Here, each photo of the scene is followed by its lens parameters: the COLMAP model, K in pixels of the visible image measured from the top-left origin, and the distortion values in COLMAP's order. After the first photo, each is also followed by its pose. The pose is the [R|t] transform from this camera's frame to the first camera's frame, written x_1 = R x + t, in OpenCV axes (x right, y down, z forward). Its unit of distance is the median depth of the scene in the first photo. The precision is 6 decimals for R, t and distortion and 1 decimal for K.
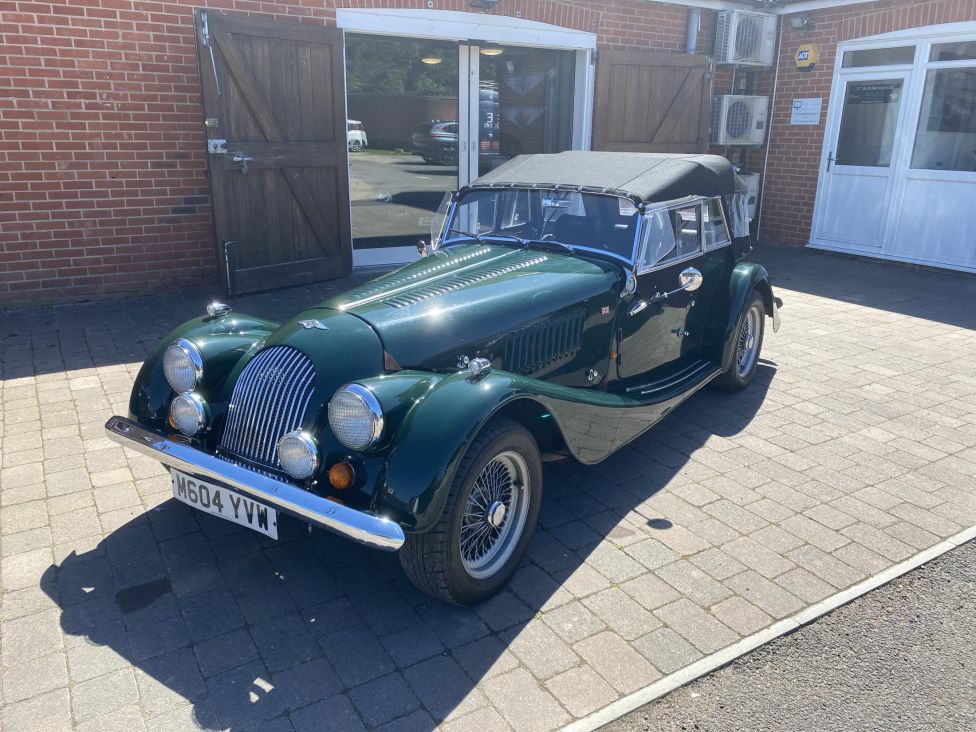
lens RADIAL K [[744.6, 0, 490.4], [0, 744.6, 362.3], [0, 0, 1]] dist [0.016422, -0.015486]
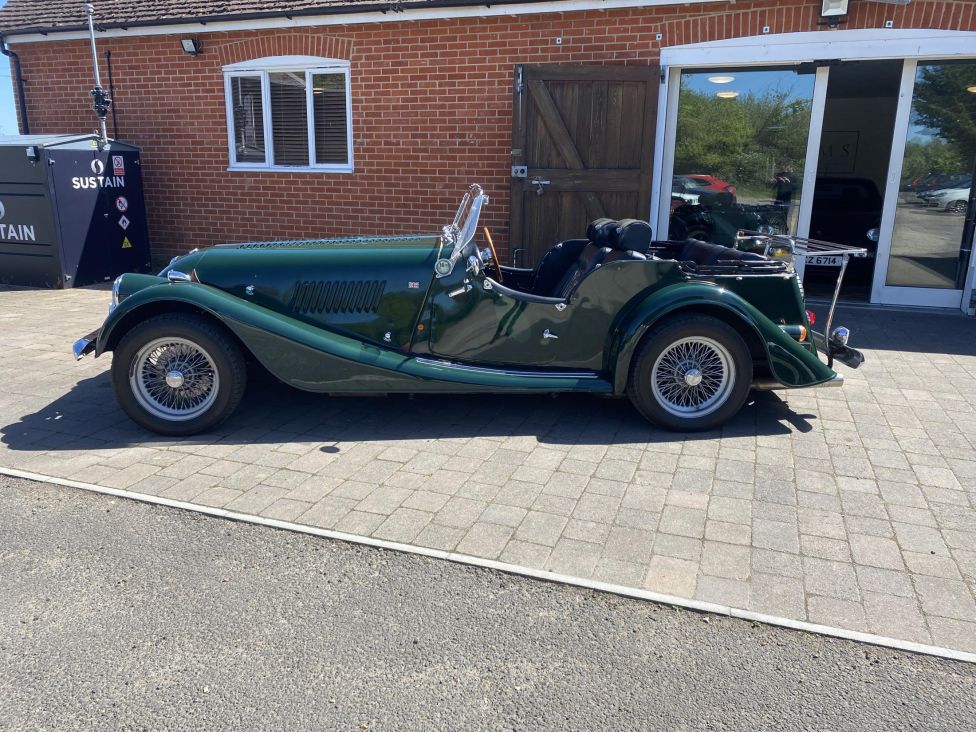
lens RADIAL K [[744.6, 0, 479.6], [0, 744.6, 367.7], [0, 0, 1]] dist [0.016422, -0.015486]
pose [[0.616830, 0.191261, -0.763505, 0.617226], [-0.241633, 0.969201, 0.047576, -0.014038], [0.749089, 0.155142, 0.644047, 0.201079]]
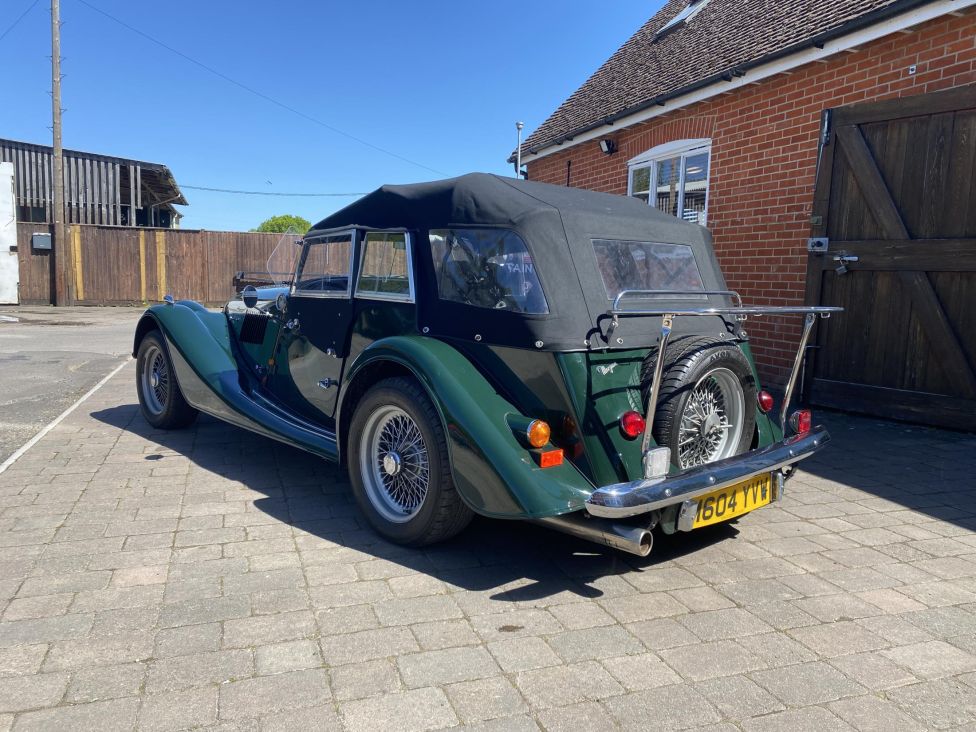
lens RADIAL K [[744.6, 0, 492.5], [0, 744.6, 373.7], [0, 0, 1]] dist [0.016422, -0.015486]
pose [[-0.211843, 0.103673, -0.971789, 0.668278], [-0.329392, 0.928603, 0.170871, -0.165565], [0.920121, 0.356297, -0.162569, 0.843832]]
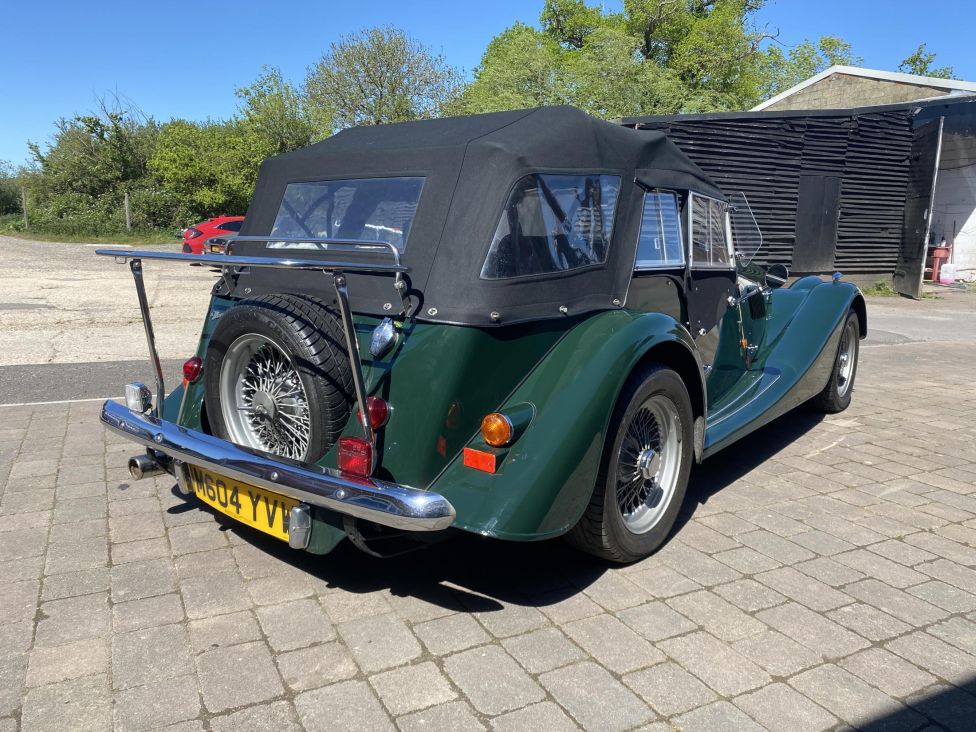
lens RADIAL K [[744.6, 0, 495.0], [0, 744.6, 368.2], [0, 0, 1]] dist [0.016422, -0.015486]
pose [[-0.996823, -0.046880, 0.064395, 0.088582], [-0.011518, 0.884794, 0.465840, -0.285419], [-0.078814, 0.463618, -0.882523, 1.195266]]
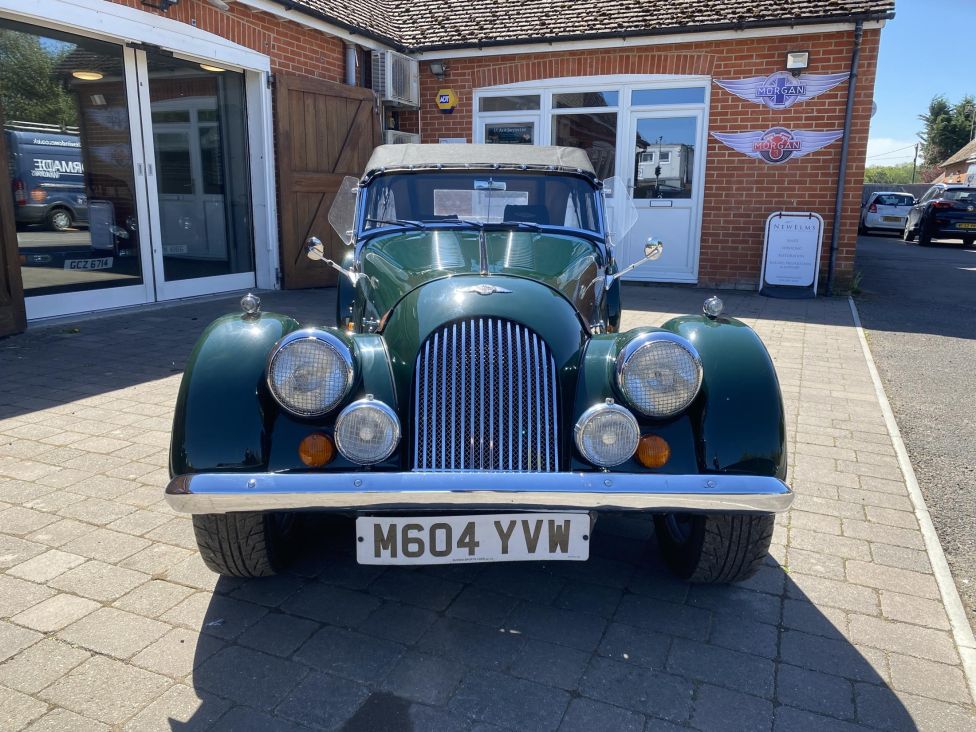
lens RADIAL K [[744.6, 0, 490.7], [0, 744.6, 361.2], [0, 0, 1]] dist [0.016422, -0.015486]
pose [[0.814191, -0.125782, 0.566808, -0.293535], [0.173365, 0.984383, -0.030583, 0.020094], [-0.554109, 0.123165, 0.823282, 0.164720]]
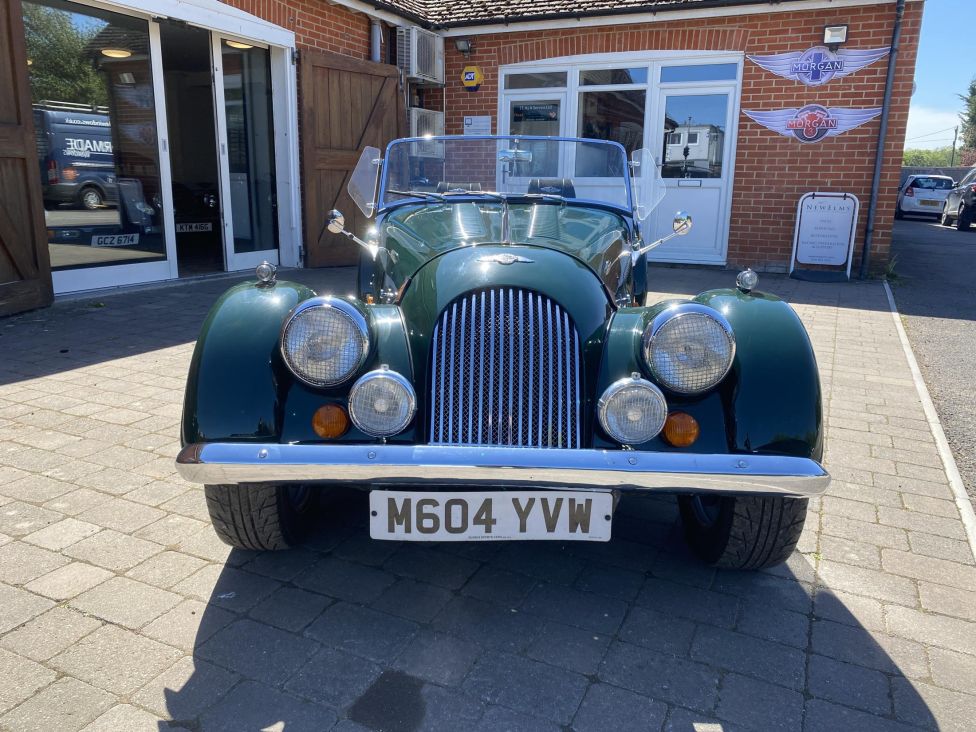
lens RADIAL K [[744.6, 0, 482.3], [0, 744.6, 358.8], [0, 0, 1]] dist [0.016422, -0.015486]
pose [[0.838539, -0.124505, 0.530425, -0.286694], [0.158367, 0.987204, -0.018636, 0.024611], [-0.521317, 0.099629, 0.847527, 0.174768]]
